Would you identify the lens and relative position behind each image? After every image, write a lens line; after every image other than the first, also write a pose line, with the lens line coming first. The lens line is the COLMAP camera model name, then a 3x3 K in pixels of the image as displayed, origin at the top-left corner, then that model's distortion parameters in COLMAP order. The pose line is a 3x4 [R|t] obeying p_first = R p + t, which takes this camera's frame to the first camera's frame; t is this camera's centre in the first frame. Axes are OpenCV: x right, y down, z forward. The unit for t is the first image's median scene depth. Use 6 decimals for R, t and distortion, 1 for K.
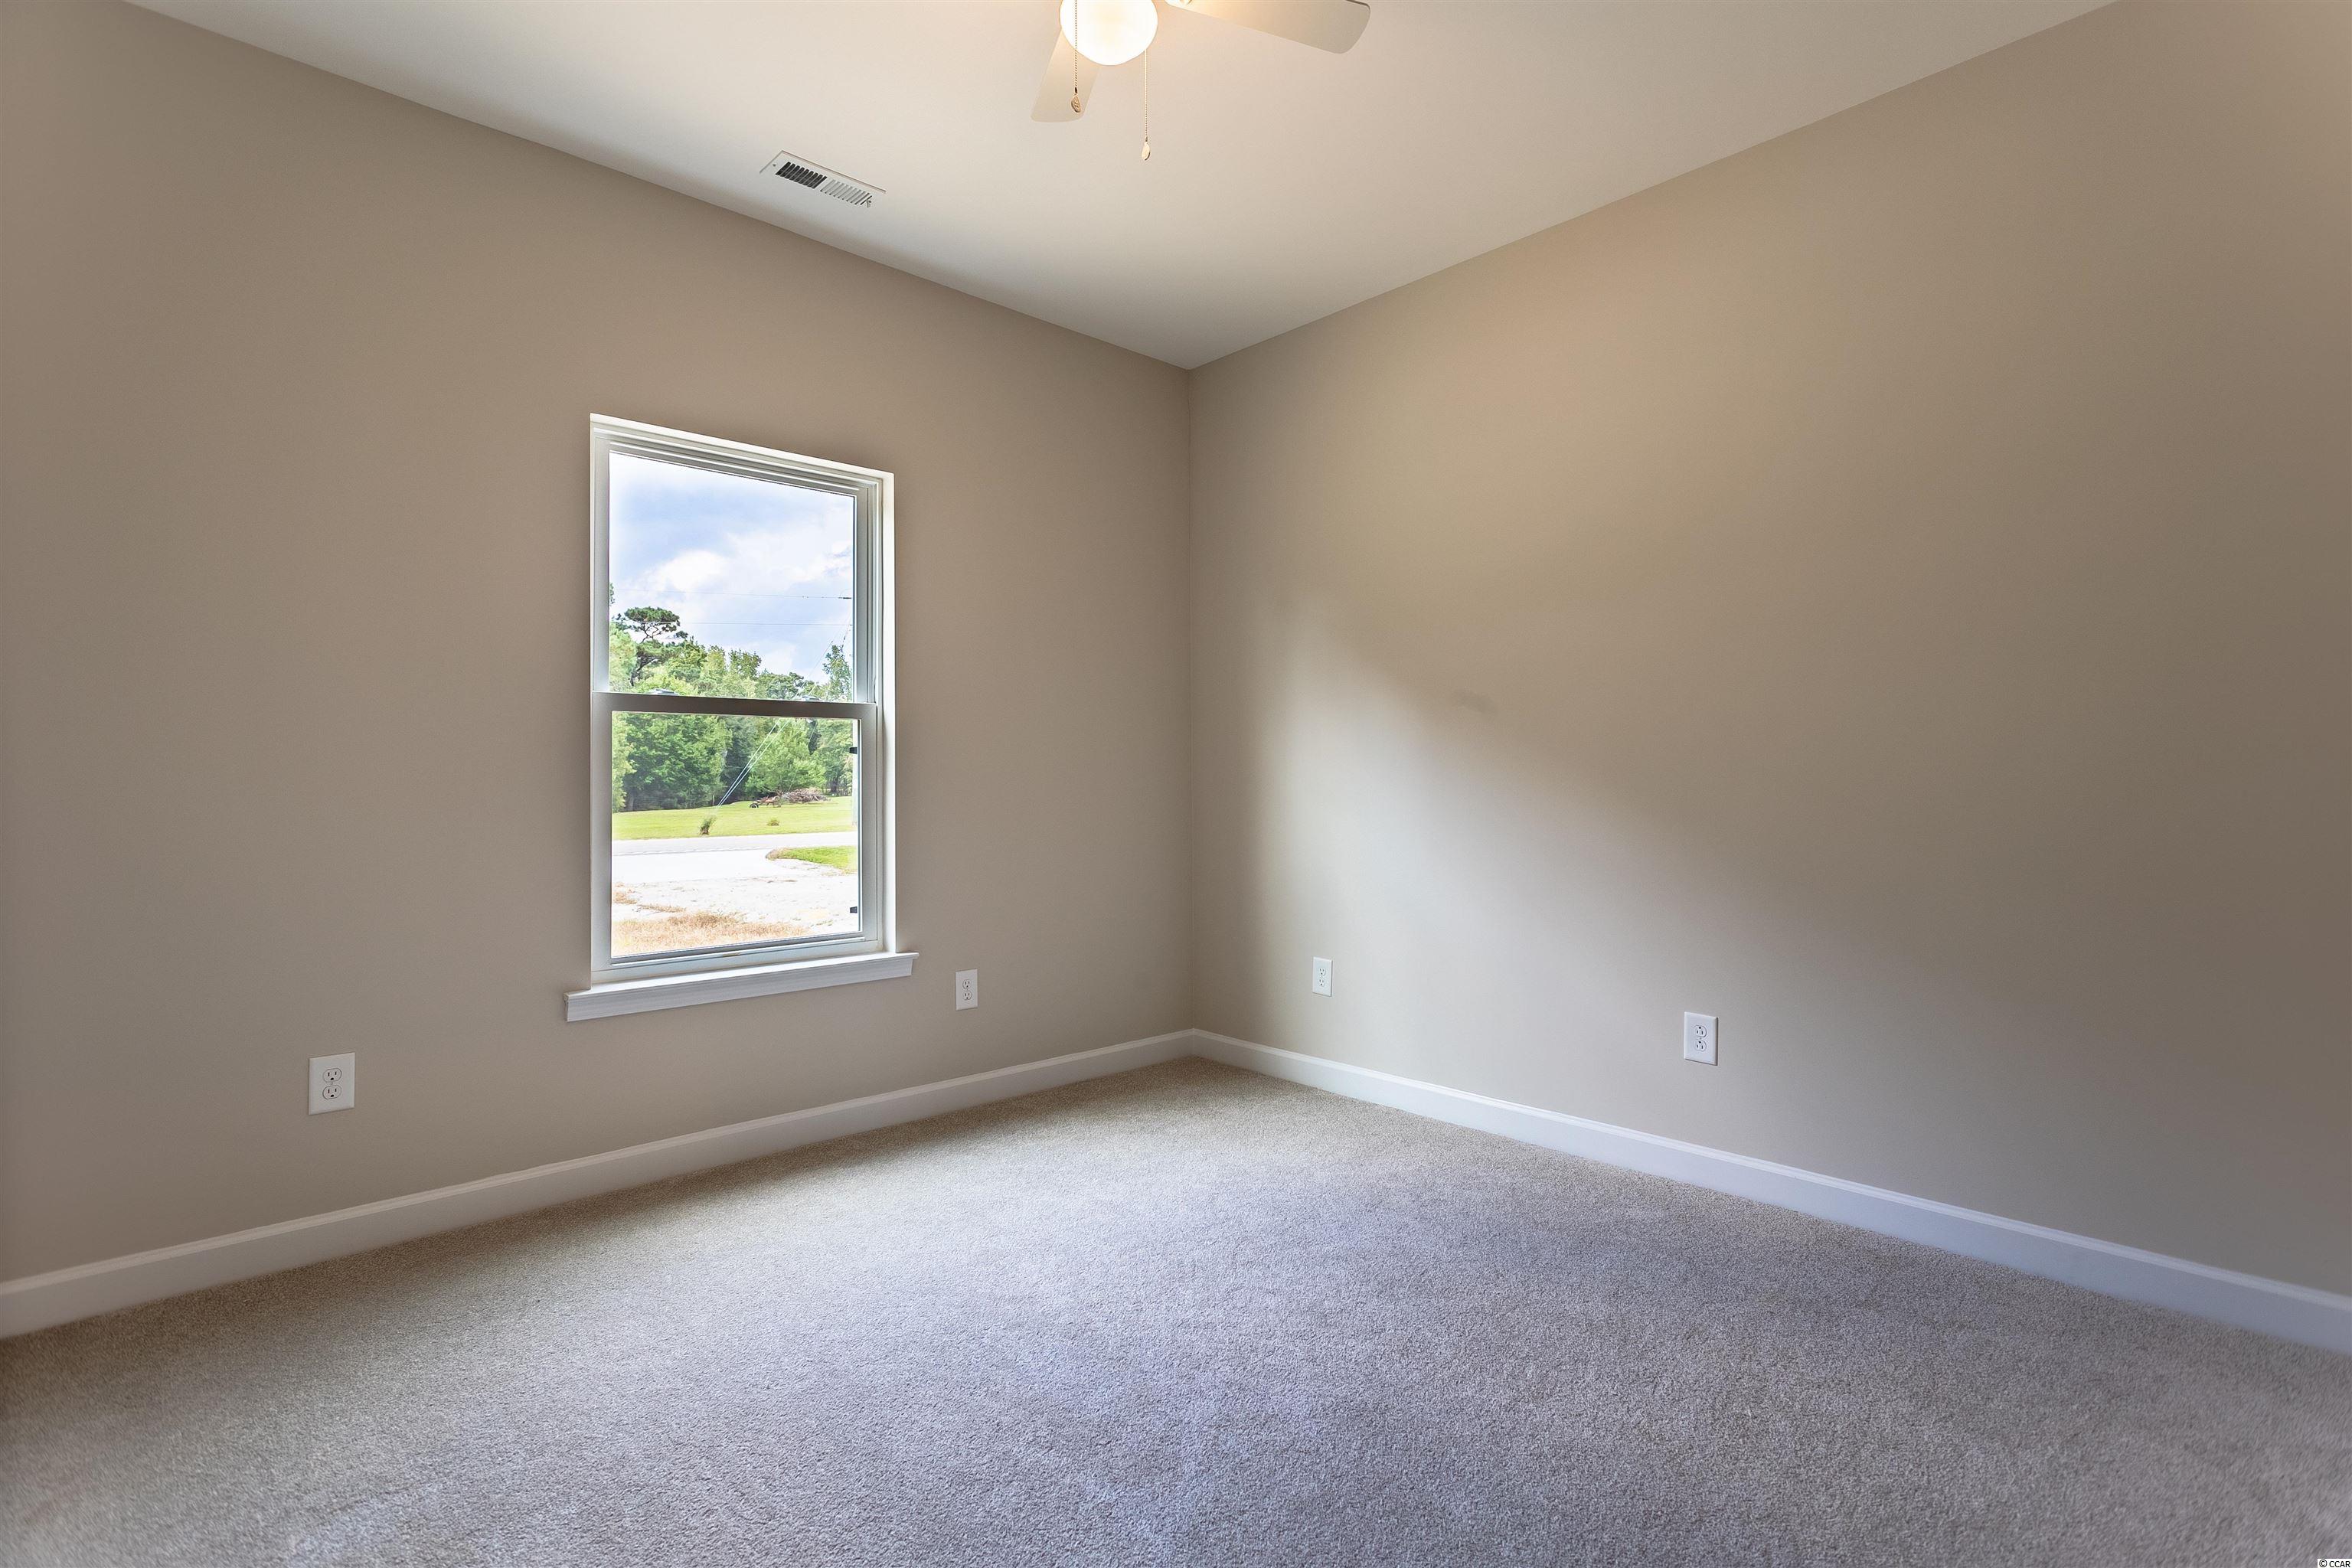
lens RADIAL K [[1114.5, 0, 1175.2], [0, 1114.5, 766.3], [0, 0, 1]] dist [-0.000112, 0.001914]
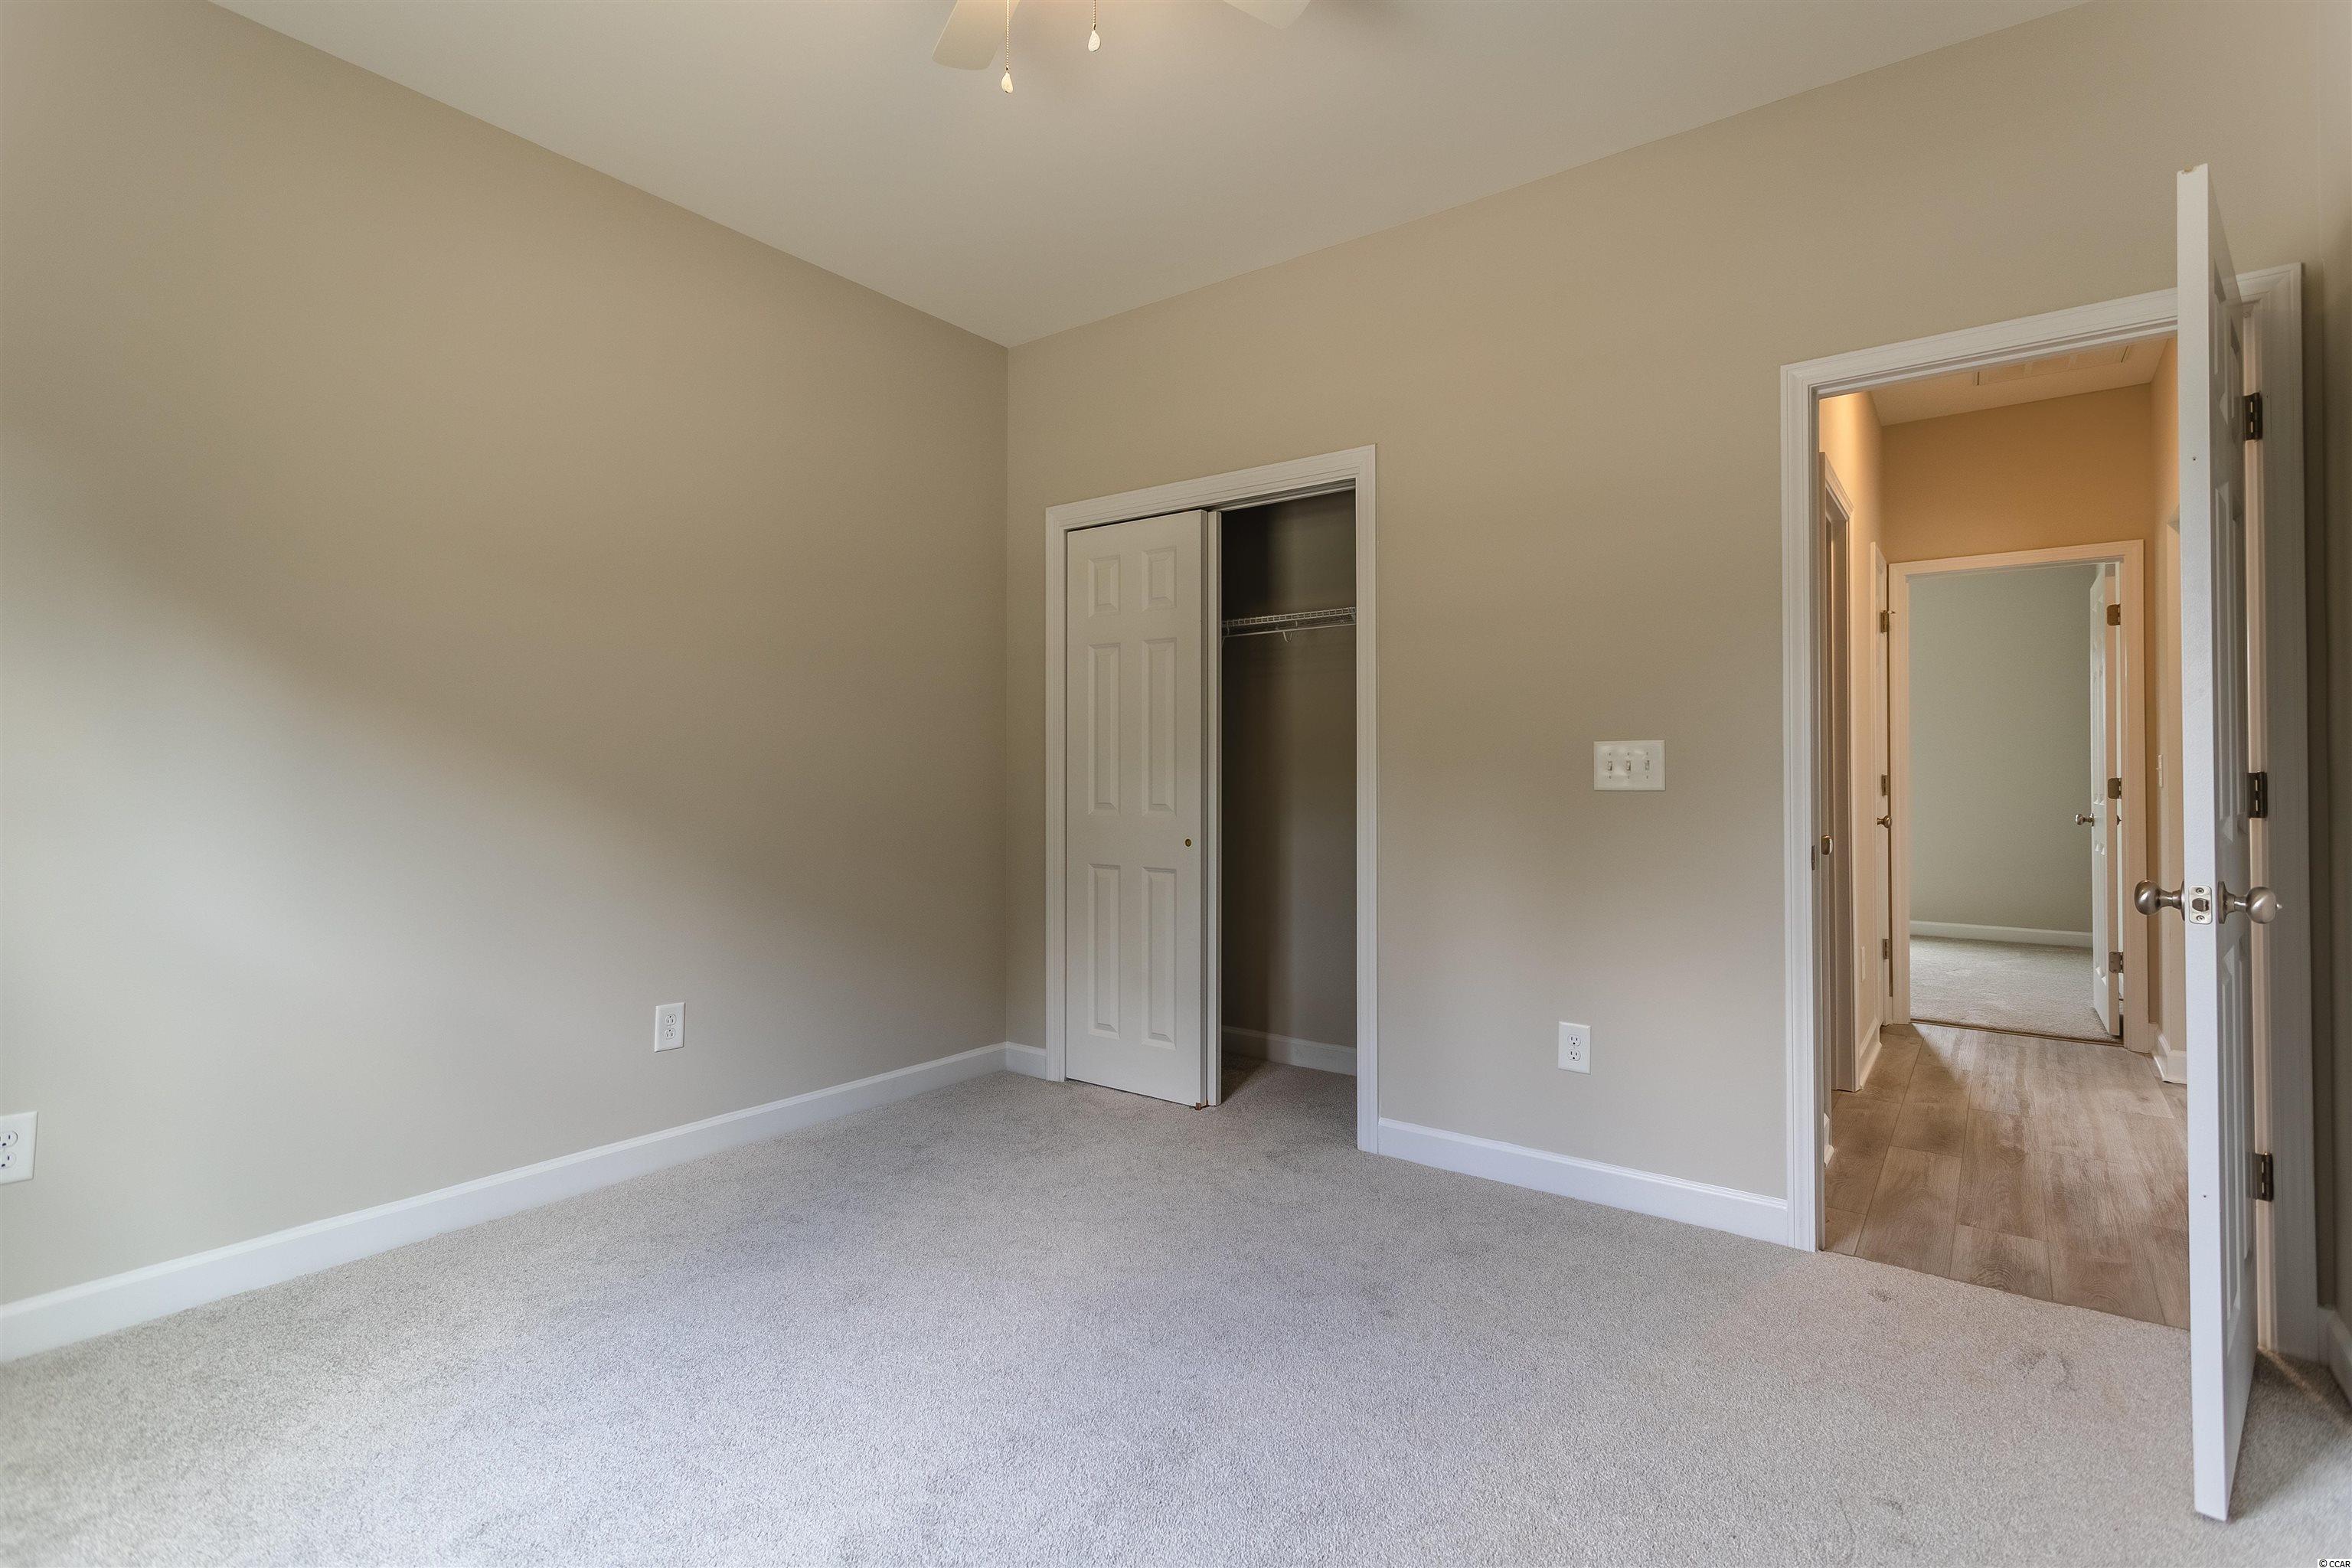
lens RADIAL K [[1114.5, 0, 1175.2], [0, 1114.5, 766.3], [0, 0, 1]] dist [-0.000112, 0.001914]
pose [[-0.179010, 0.015066, 0.983732, -0.653756], [-0.007487, 0.999833, -0.016675, 0.011494], [-0.983819, -0.010350, -0.178867, 0.716763]]
